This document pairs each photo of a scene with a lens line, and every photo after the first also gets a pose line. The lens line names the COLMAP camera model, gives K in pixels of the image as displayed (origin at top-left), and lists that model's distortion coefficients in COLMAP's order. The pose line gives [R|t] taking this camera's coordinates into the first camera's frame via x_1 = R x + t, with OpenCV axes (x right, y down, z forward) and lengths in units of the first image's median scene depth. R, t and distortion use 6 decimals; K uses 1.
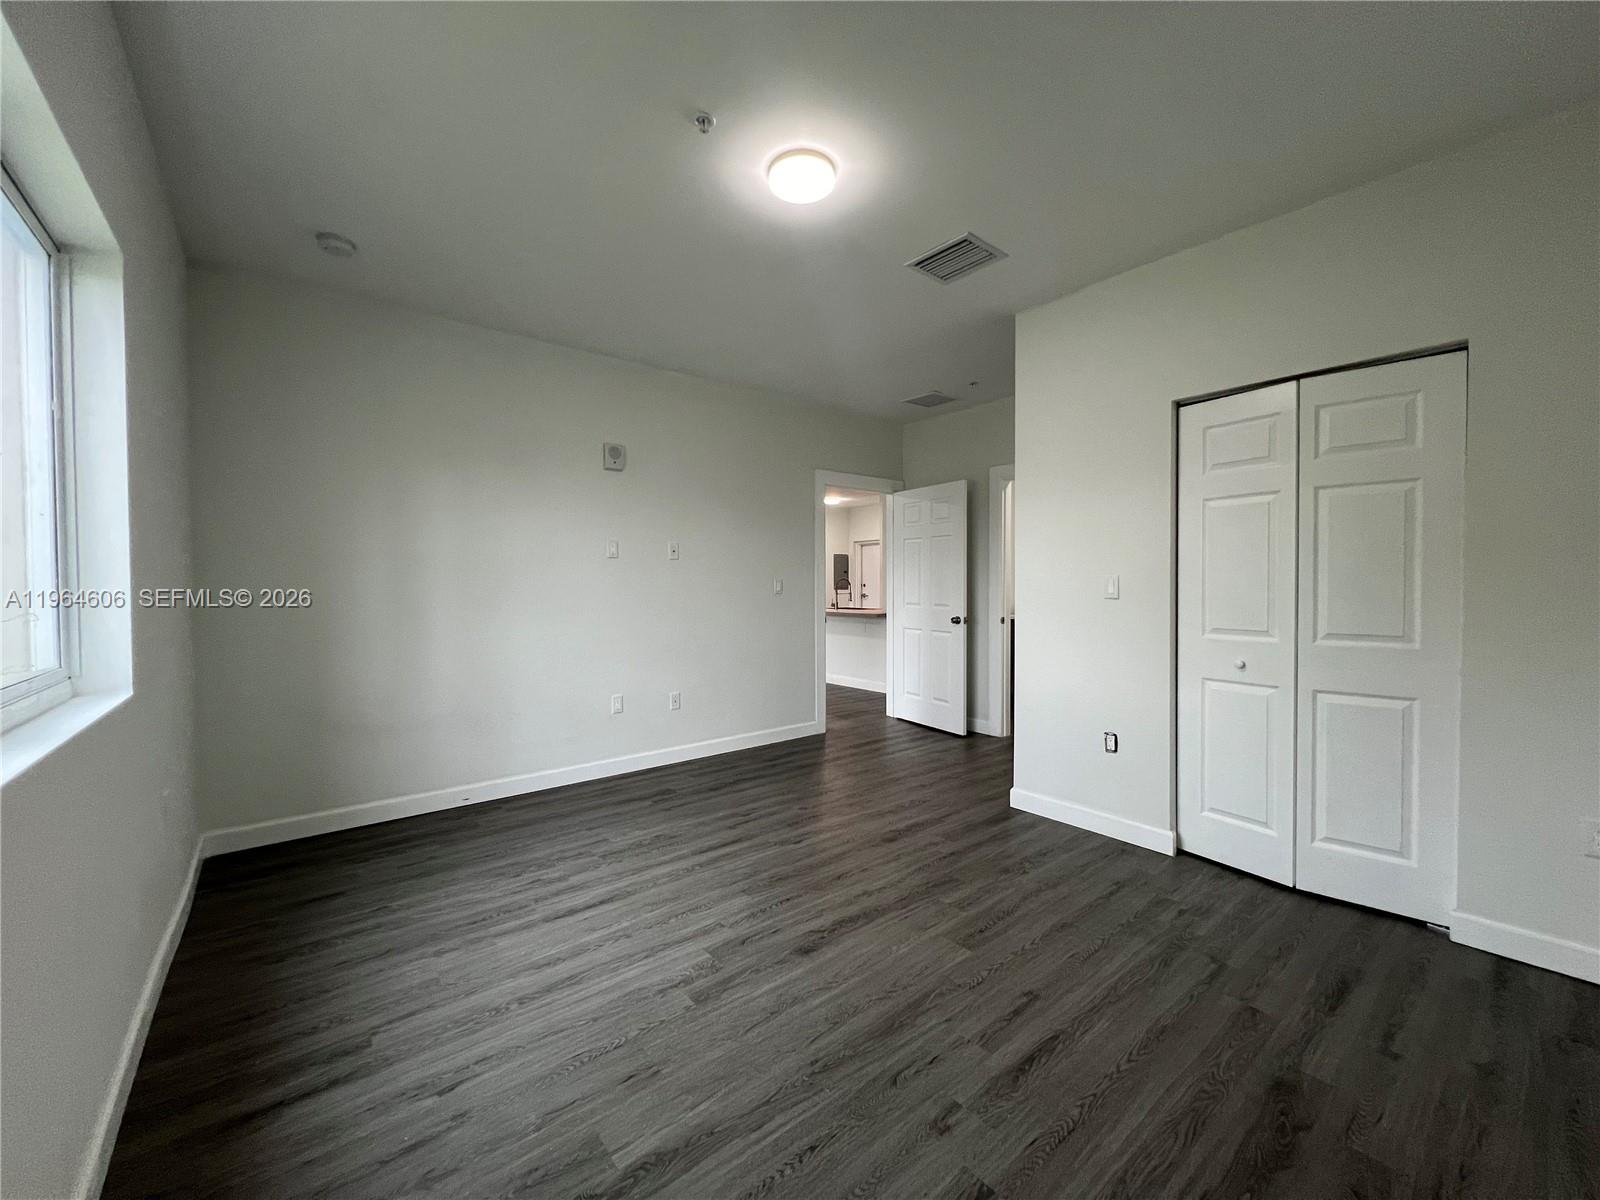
lens RADIAL K [[637.7, 0, 798.6], [0, 637.7, 595.3], [0, 0, 1]] dist [-0.001813, 0.000087]
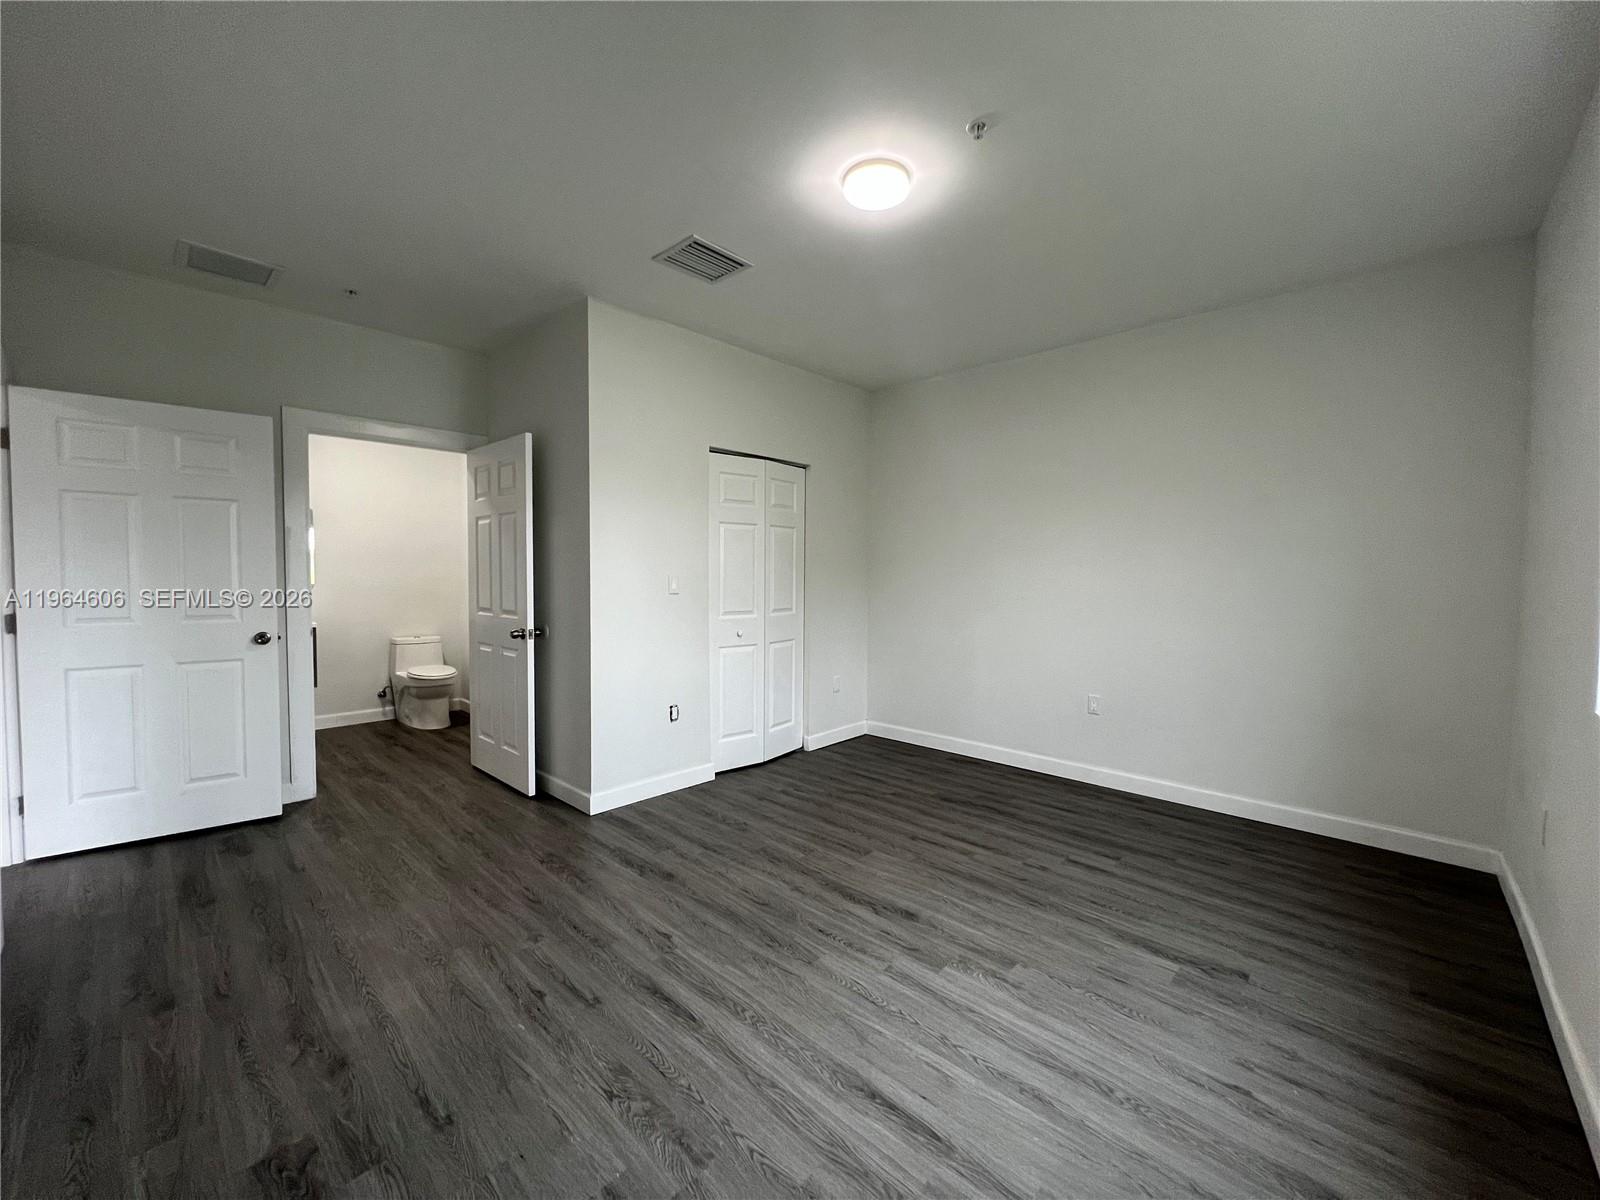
lens RADIAL K [[637.7, 0, 798.6], [0, 637.7, 595.3], [0, 0, 1]] dist [-0.001813, 0.000087]
pose [[-0.132401, -0.032002, 0.990680, -1.039548], [0.010730, 0.999374, 0.033717, -0.042260], [-0.991138, 0.015095, -0.131974, 1.314438]]
